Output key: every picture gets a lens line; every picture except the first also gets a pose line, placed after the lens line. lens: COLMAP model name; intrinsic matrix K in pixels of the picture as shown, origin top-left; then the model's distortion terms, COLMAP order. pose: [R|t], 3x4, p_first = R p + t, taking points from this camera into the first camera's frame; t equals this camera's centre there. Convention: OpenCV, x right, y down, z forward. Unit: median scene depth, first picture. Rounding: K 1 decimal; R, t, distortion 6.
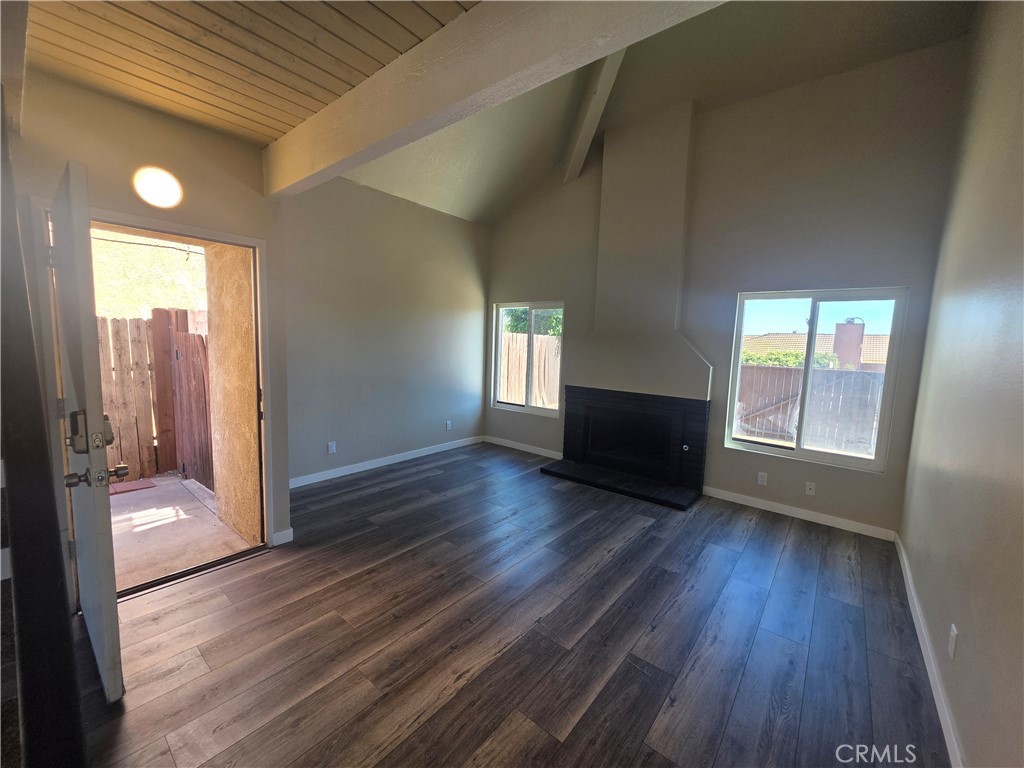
lens RADIAL K [[409.4, 0, 507.7], [0, 409.4, 386.6], [0, 0, 1]] dist [0.002995, -0.001382]
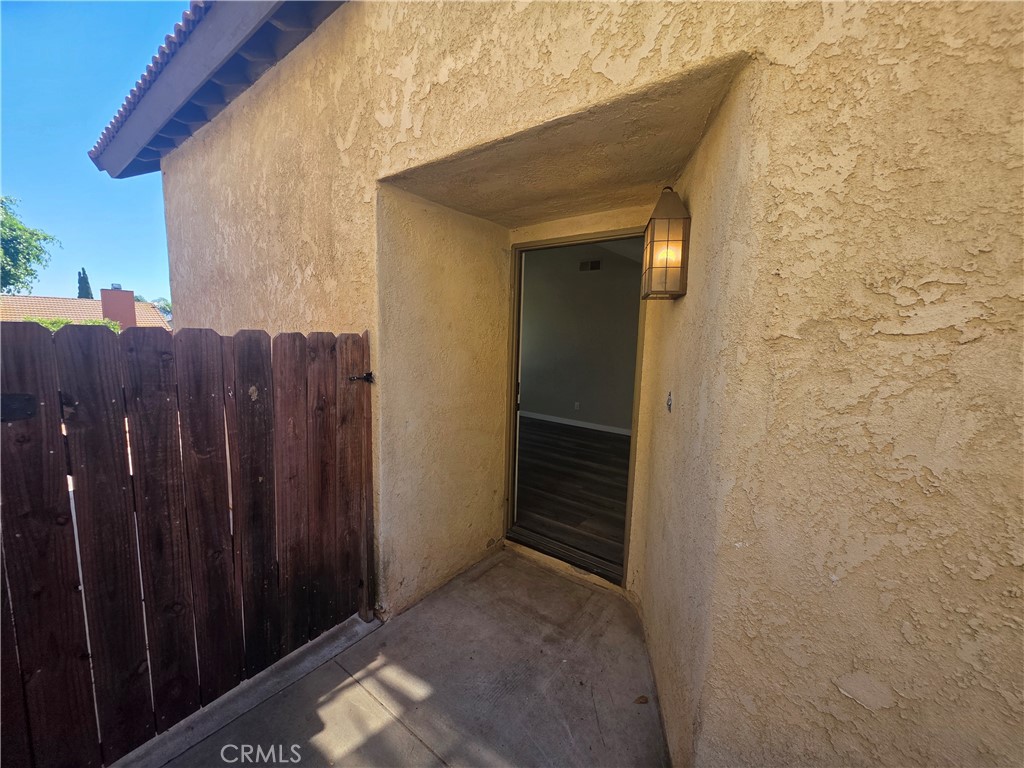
lens RADIAL K [[409.4, 0, 507.4], [0, 409.4, 384.4], [0, 0, 1]] dist [0.002995, -0.001382]
pose [[-0.027801, -0.159863, 0.986748, -1.919965], [0.078604, 0.983723, 0.161587, -0.192812], [-0.996518, 0.082054, -0.014783, 1.197064]]
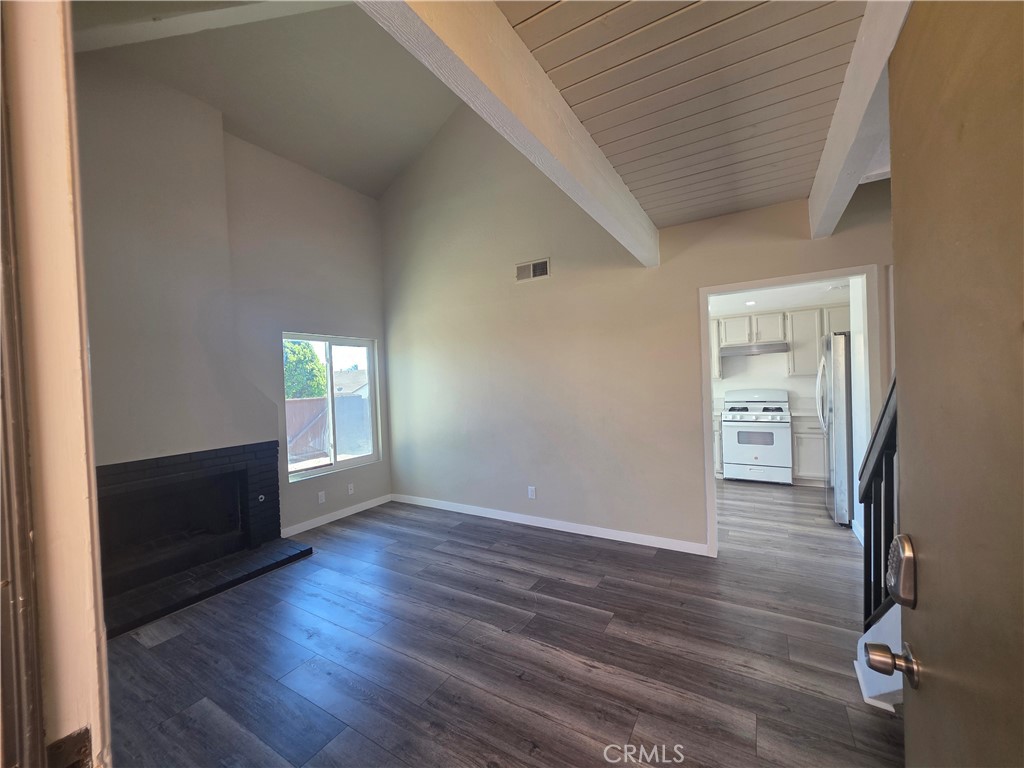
lens RADIAL K [[409.4, 0, 509.0], [0, 409.4, 384.4], [0, 0, 1]] dist [0.002995, -0.001382]
pose [[-0.142298, -0.043697, 0.988859, -0.893085], [0.141819, 0.987818, 0.064059, -0.132833], [-0.979611, 0.149354, -0.134368, 0.957223]]
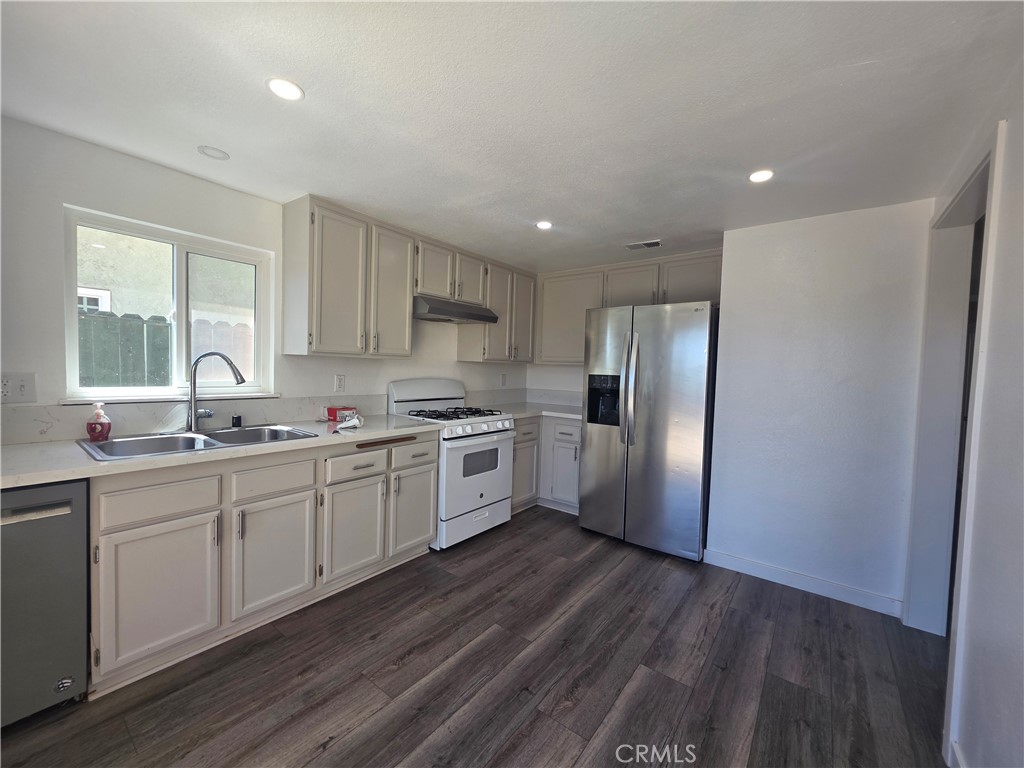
lens RADIAL K [[409.4, 0, 509.1], [0, 409.4, 381.6], [0, 0, 1]] dist [0.002995, -0.001382]
pose [[-0.997191, -0.065231, -0.036802, -0.602732], [-0.069802, 0.987555, 0.140939, -0.106478], [0.027151, 0.143112, -0.989334, 0.911338]]
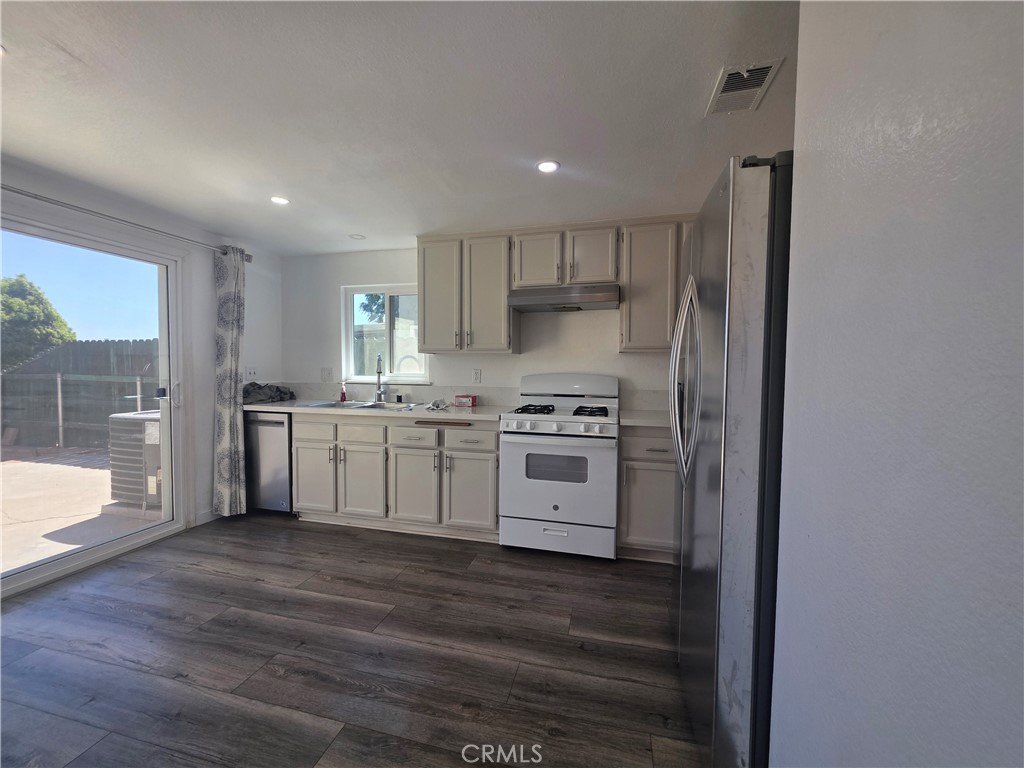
lens RADIAL K [[409.4, 0, 508.6], [0, 409.4, 383.5], [0, 0, 1]] dist [0.002995, -0.001382]
pose [[-0.428302, -0.071101, 0.900834, -0.735914], [0.073339, 0.990876, 0.113076, -0.094770], [-0.900655, 0.114497, -0.419180, 0.808567]]
